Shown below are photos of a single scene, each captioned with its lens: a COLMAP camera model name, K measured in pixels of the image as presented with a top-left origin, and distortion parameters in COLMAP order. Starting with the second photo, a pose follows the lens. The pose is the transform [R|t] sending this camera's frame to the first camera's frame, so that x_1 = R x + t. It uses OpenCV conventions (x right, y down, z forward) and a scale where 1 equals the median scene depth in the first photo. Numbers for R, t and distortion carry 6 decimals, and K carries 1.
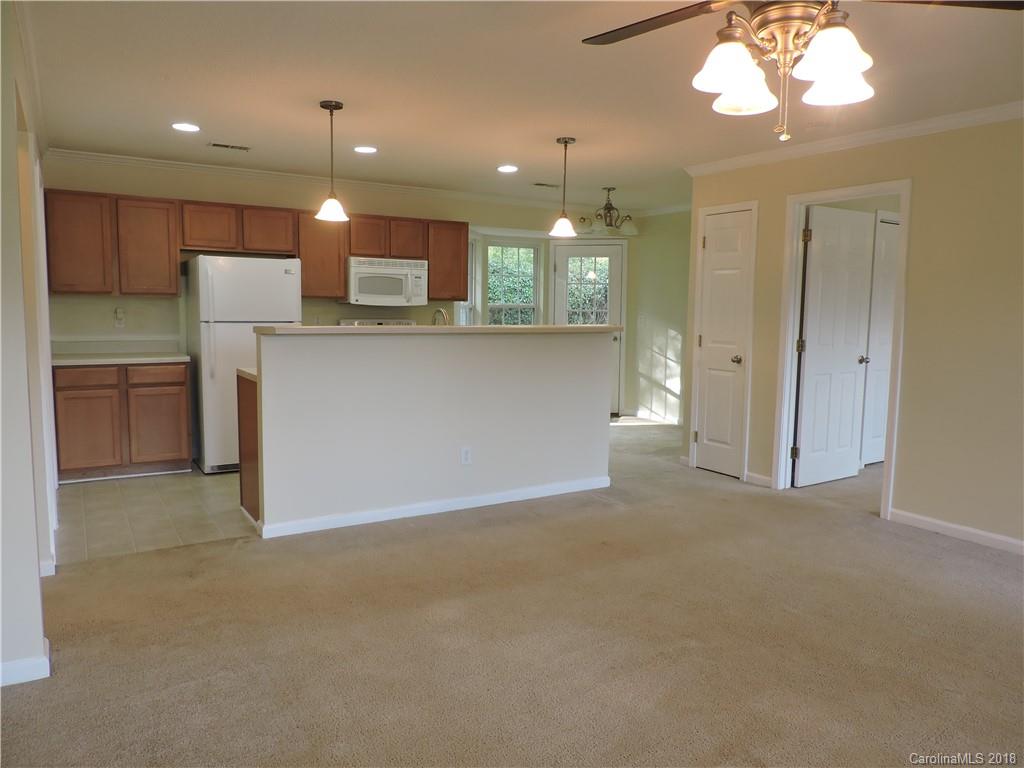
lens RADIAL K [[728.2, 0, 512.0], [0, 728.2, 384.0], [0, 0, 1]] dist [-0.021674, 0.004135]
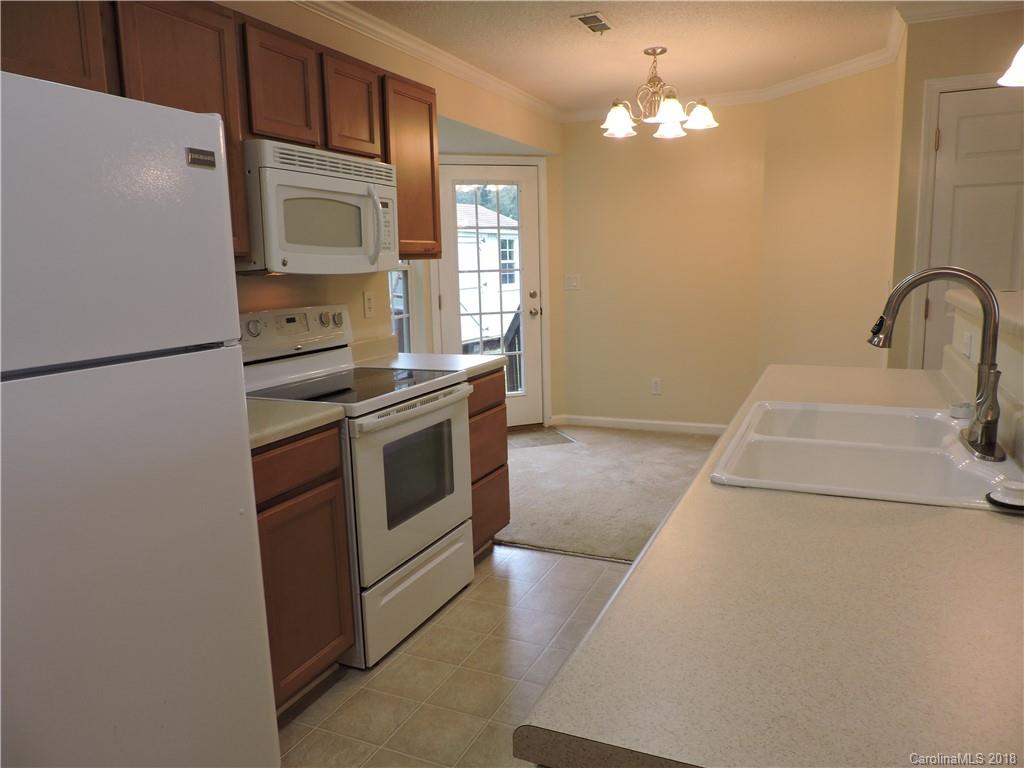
lens RADIAL K [[728.2, 0, 512.0], [0, 728.2, 384.0], [0, 0, 1]] dist [-0.021674, 0.004135]
pose [[0.830390, -0.125785, 0.542799, -0.247403], [0.096698, 0.991936, 0.081935, -0.056728], [-0.548727, -0.015551, 0.835857, 0.488960]]
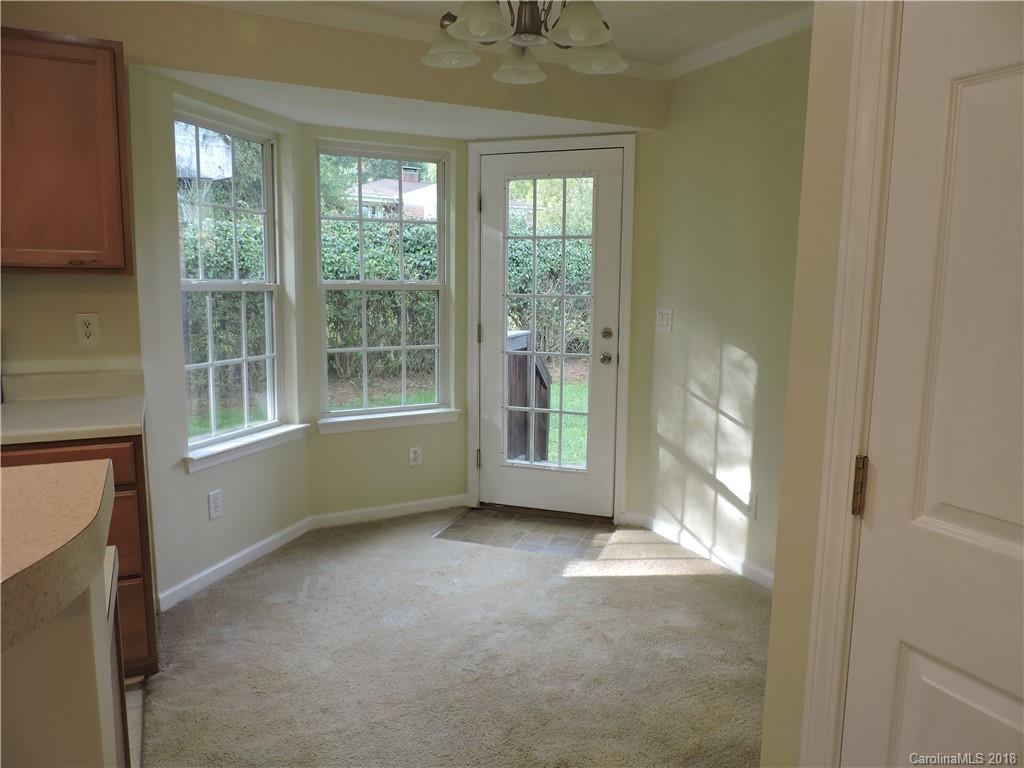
lens RADIAL K [[728.2, 0, 512.0], [0, 728.2, 384.0], [0, 0, 1]] dist [-0.021674, 0.004135]
pose [[0.995547, 0.016185, -0.092866, 0.131777], [-0.013077, 0.999337, 0.033978, -0.064427], [0.093355, -0.032612, 0.995099, 0.570677]]
